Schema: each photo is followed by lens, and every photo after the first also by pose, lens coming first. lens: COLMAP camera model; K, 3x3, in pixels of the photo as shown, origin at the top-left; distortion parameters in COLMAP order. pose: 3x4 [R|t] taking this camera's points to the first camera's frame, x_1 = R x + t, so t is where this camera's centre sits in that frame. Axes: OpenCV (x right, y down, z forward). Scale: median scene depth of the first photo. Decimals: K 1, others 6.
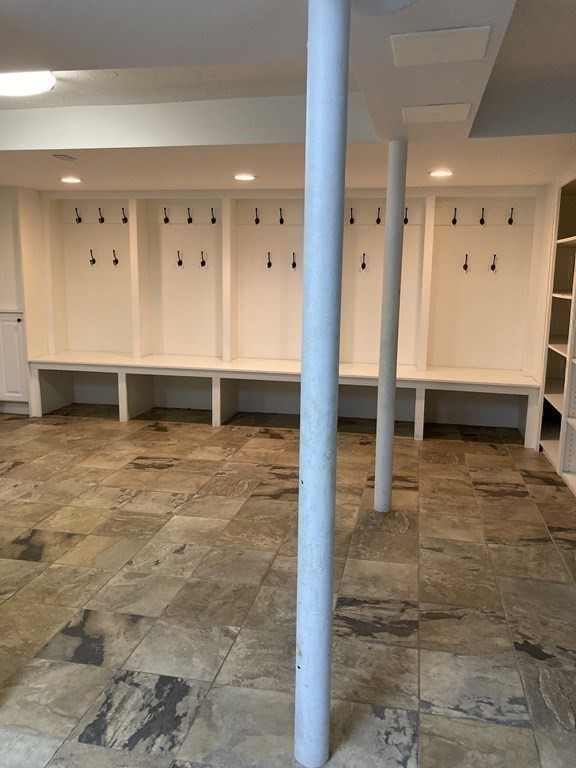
lens RADIAL K [[630.1, 0, 288.3], [0, 630.1, 385.0], [0, 0, 1]] dist [0.009529, -0.008760]
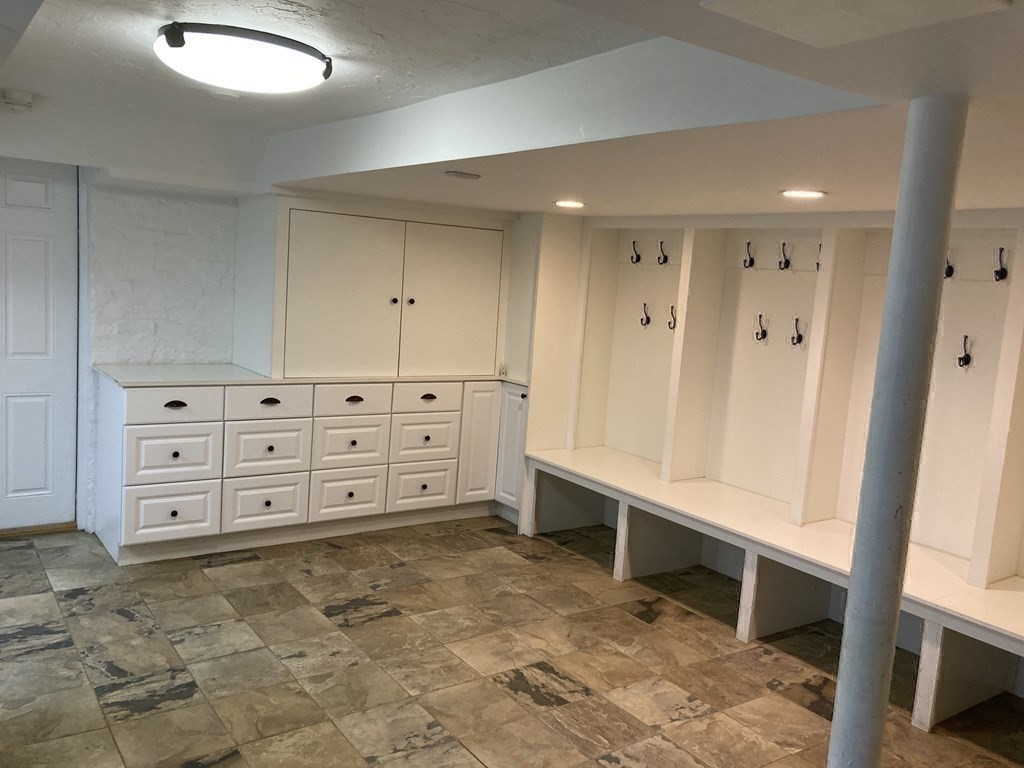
lens RADIAL K [[840.1, 0, 510.1], [0, 840.1, 358.8], [0, 0, 1]] dist [0.009529, -0.008760]
pose [[0.735335, 0.106817, -0.669233, 0.223500], [-0.182300, 0.982279, -0.043523, -0.118028], [0.652724, 0.154005, 0.741777, 0.337177]]
